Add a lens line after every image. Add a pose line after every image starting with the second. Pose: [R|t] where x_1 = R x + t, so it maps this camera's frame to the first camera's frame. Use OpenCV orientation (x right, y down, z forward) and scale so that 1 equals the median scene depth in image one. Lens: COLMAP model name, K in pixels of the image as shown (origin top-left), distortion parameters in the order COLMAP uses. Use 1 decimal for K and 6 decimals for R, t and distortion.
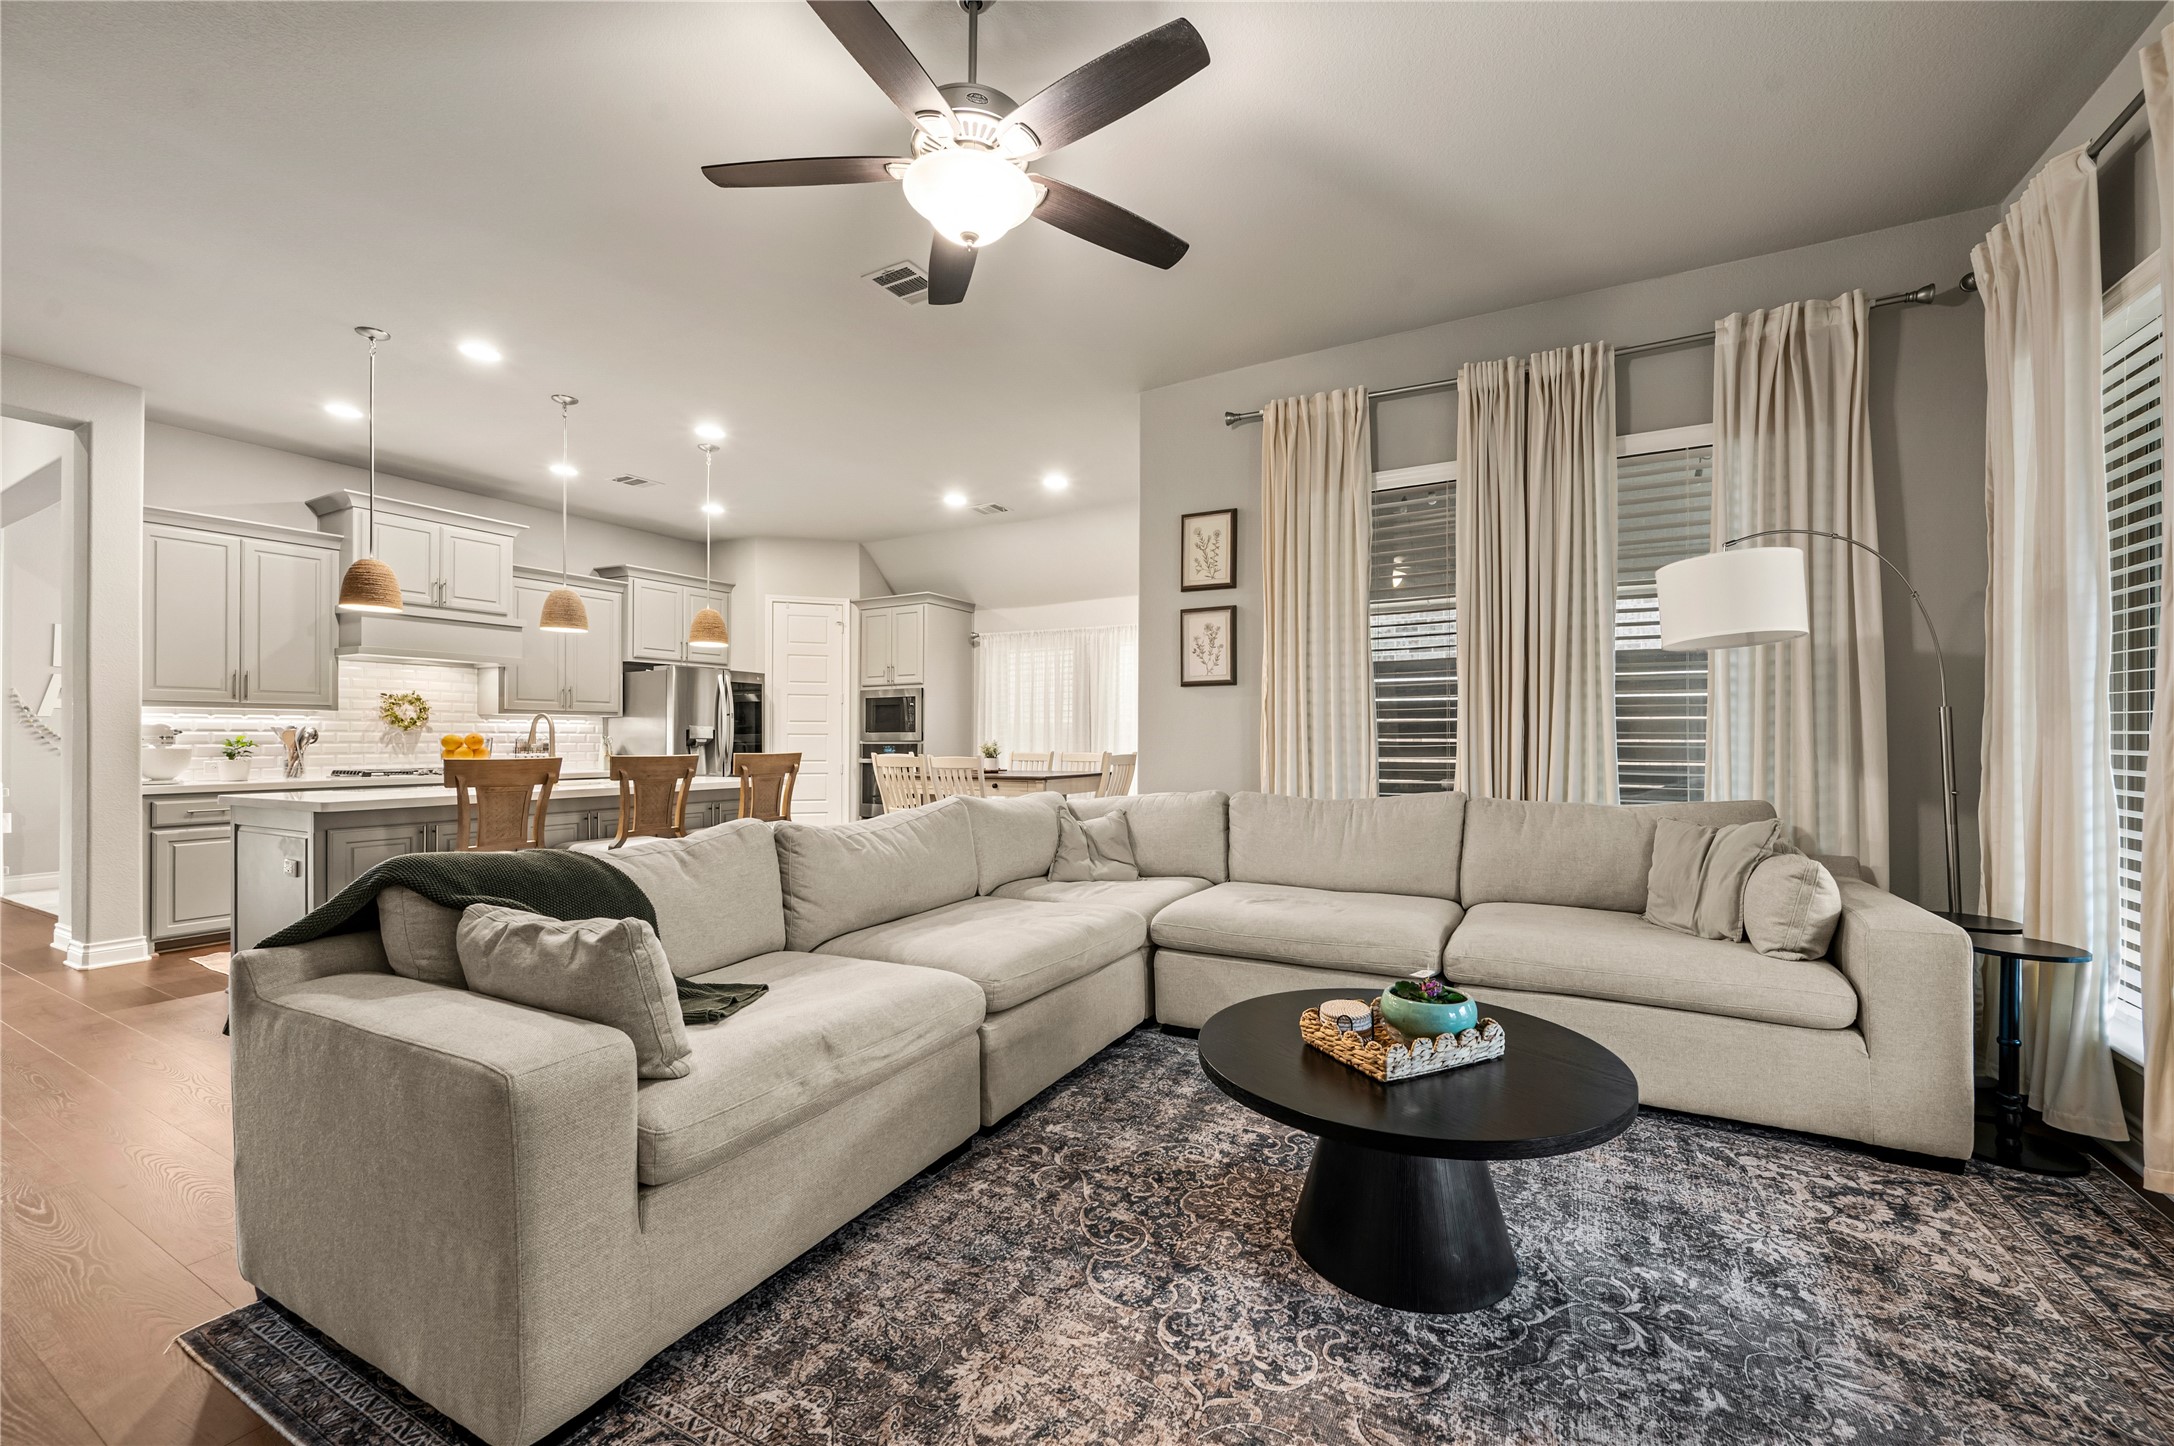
lens RADIAL K [[857.3, 0, 1094.4], [0, 857.3, 735.0], [0, 0, 1]] dist [-0.001293, -0.000254]
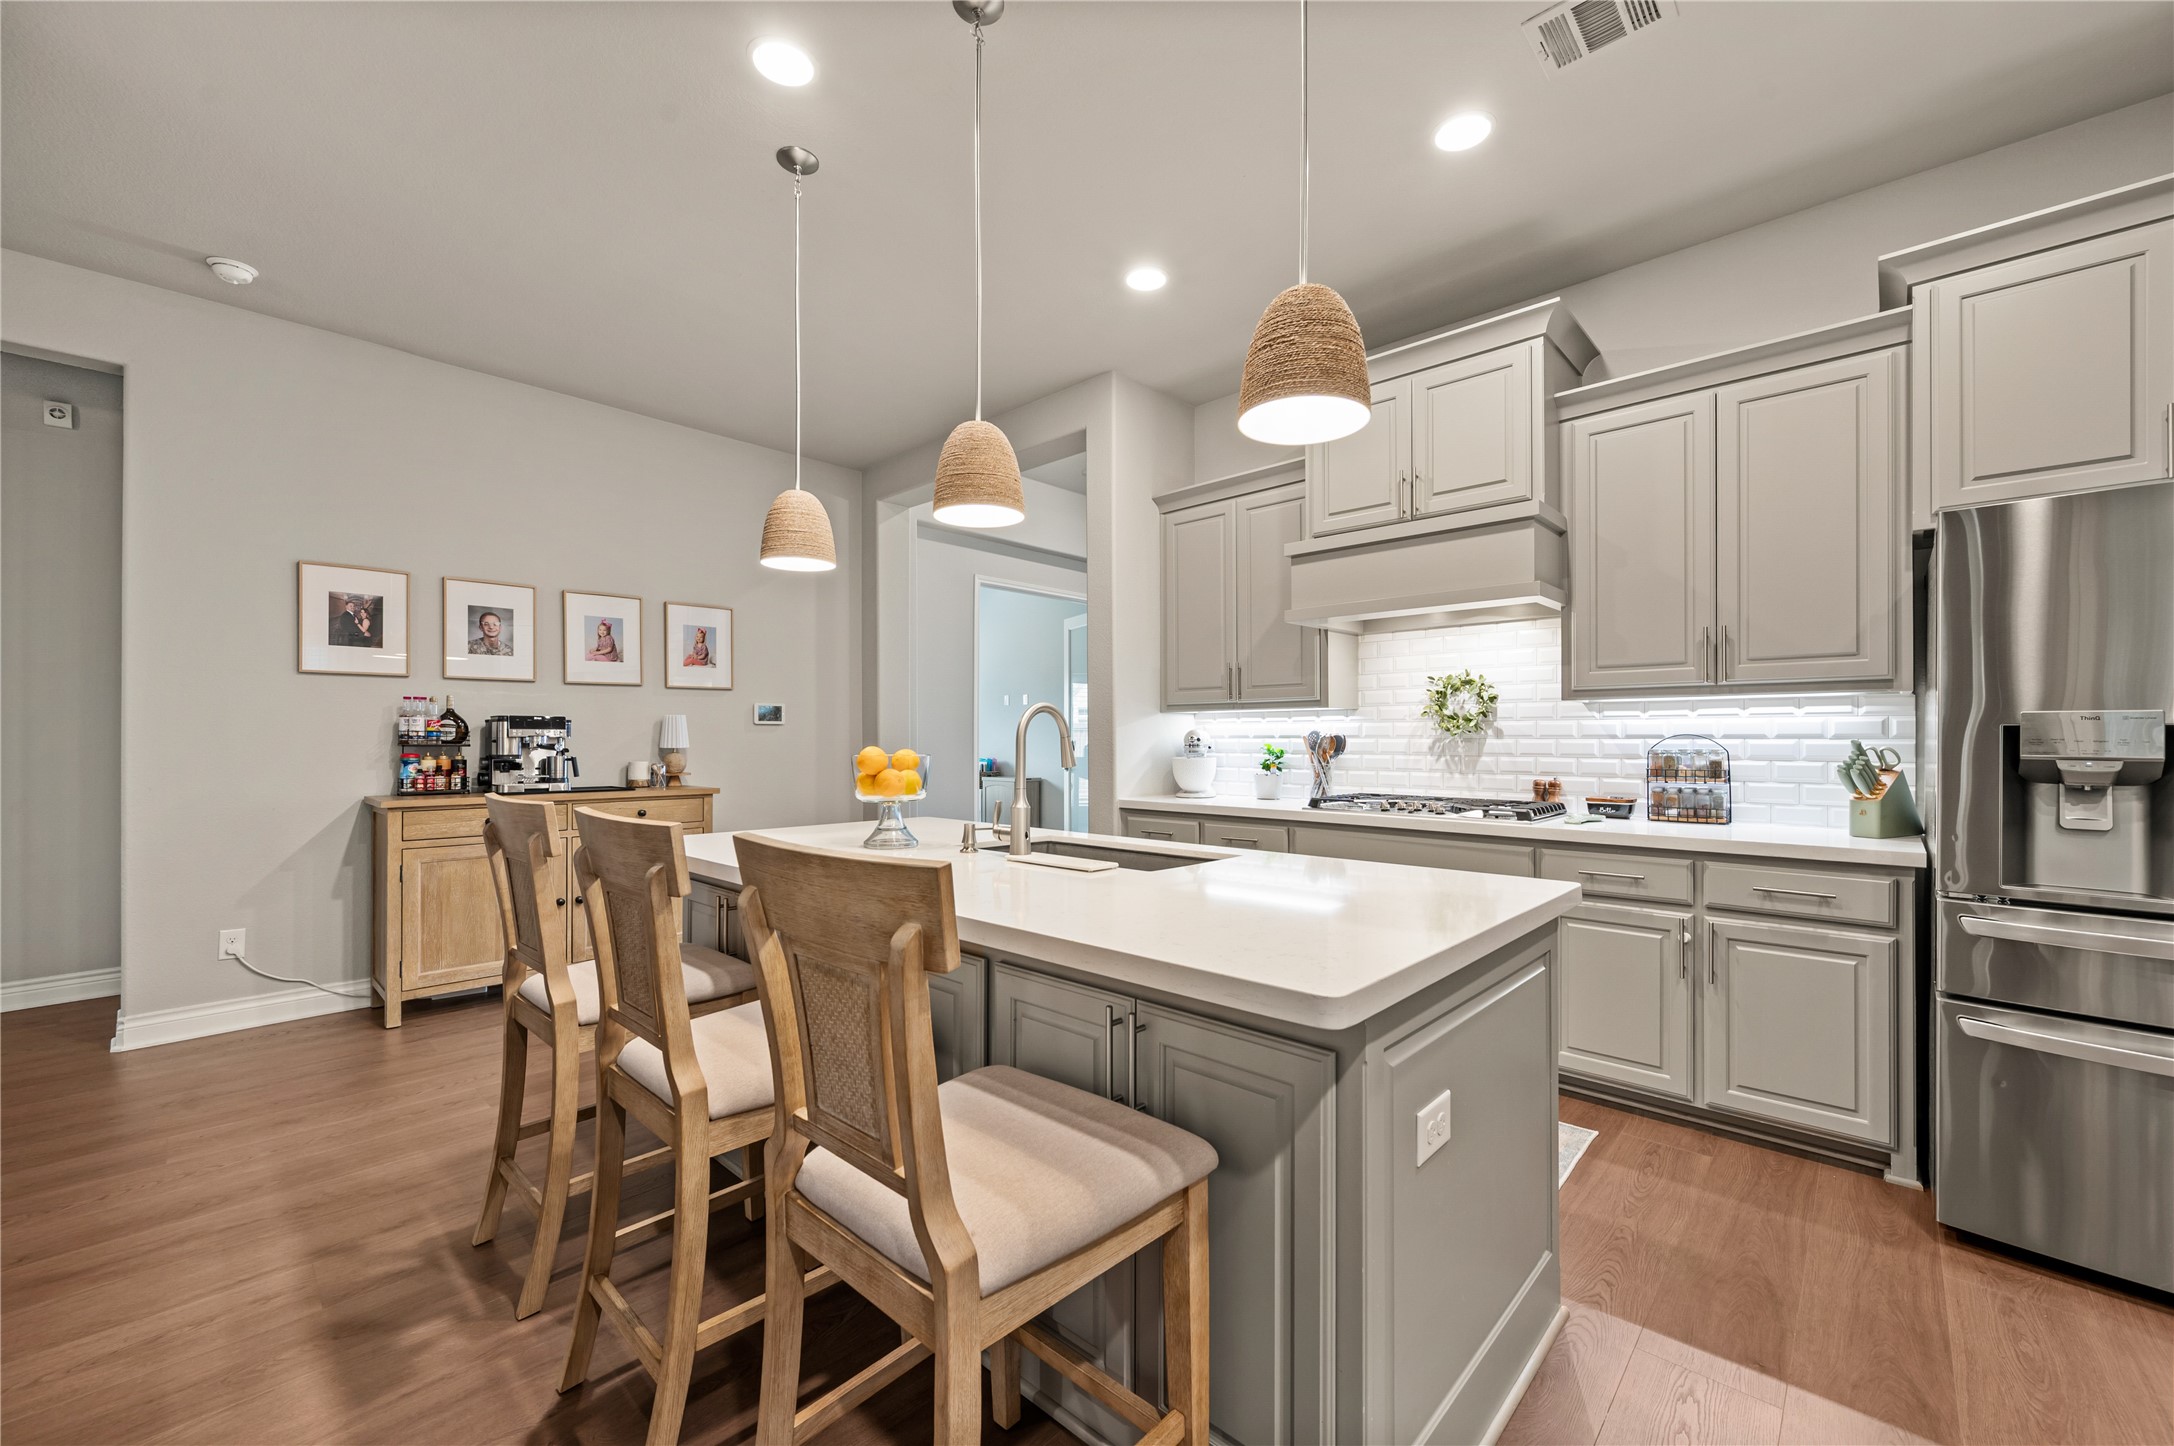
lens RADIAL K [[857.3, 0, 1094.4], [0, 857.3, 735.0], [0, 0, 1]] dist [-0.001293, -0.000254]
pose [[-0.248572, 0.001534, -0.968612, -0.159691], [0.010069, 0.999949, -0.001001, -0.007470], [0.968561, -0.010002, -0.248574, 0.942851]]
